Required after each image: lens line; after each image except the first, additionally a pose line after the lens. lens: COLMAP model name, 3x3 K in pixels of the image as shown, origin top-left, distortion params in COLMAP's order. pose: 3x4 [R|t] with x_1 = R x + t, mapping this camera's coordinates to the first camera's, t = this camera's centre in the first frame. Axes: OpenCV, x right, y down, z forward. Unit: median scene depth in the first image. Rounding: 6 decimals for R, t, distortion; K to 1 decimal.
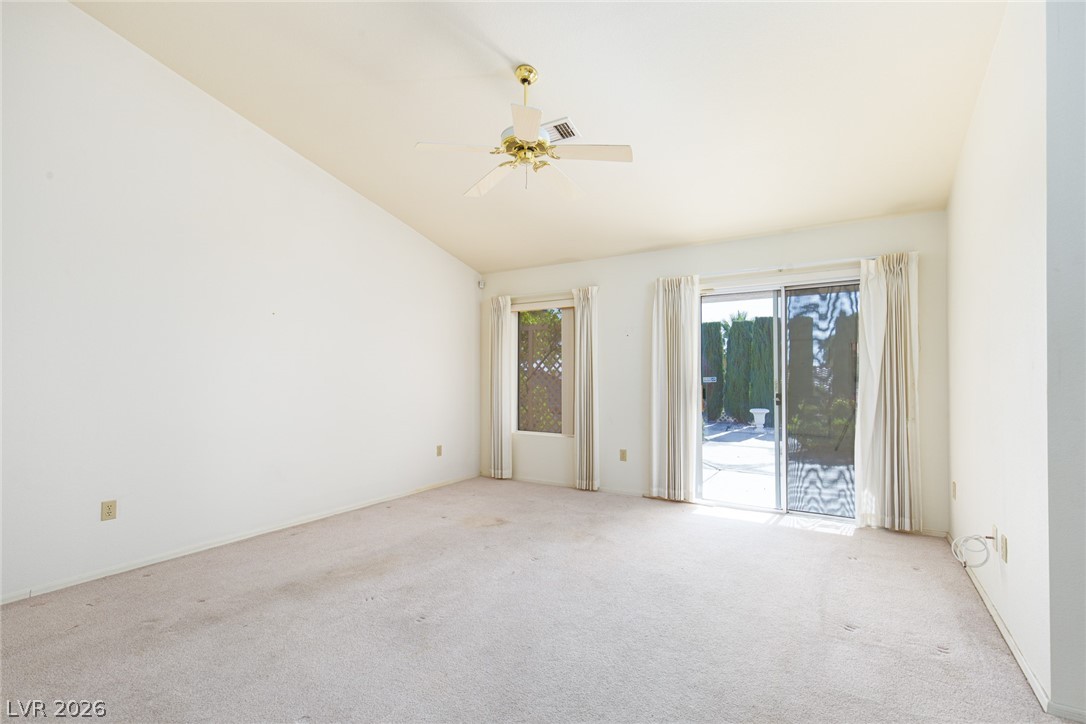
lens RADIAL K [[494.3, 0, 546.9], [0, 494.3, 370.3], [0, 0, 1]] dist [0.010994, -0.000285]
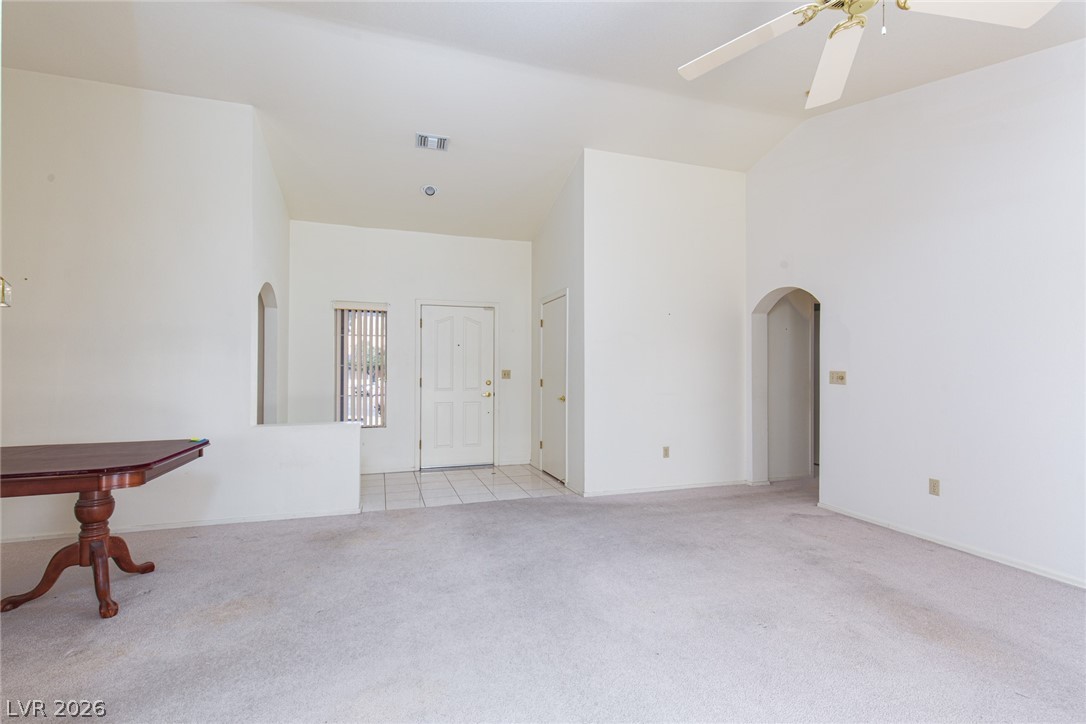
lens RADIAL K [[493.7, 0, 545.8], [0, 493.7, 365.4], [0, 0, 1]] dist [0.007462, -0.000540]
pose [[-0.636377, -0.009229, -0.771323, 0.488175], [0.006220, 0.999835, -0.017095, 0.006223], [0.771353, -0.015677, -0.636214, 0.827744]]
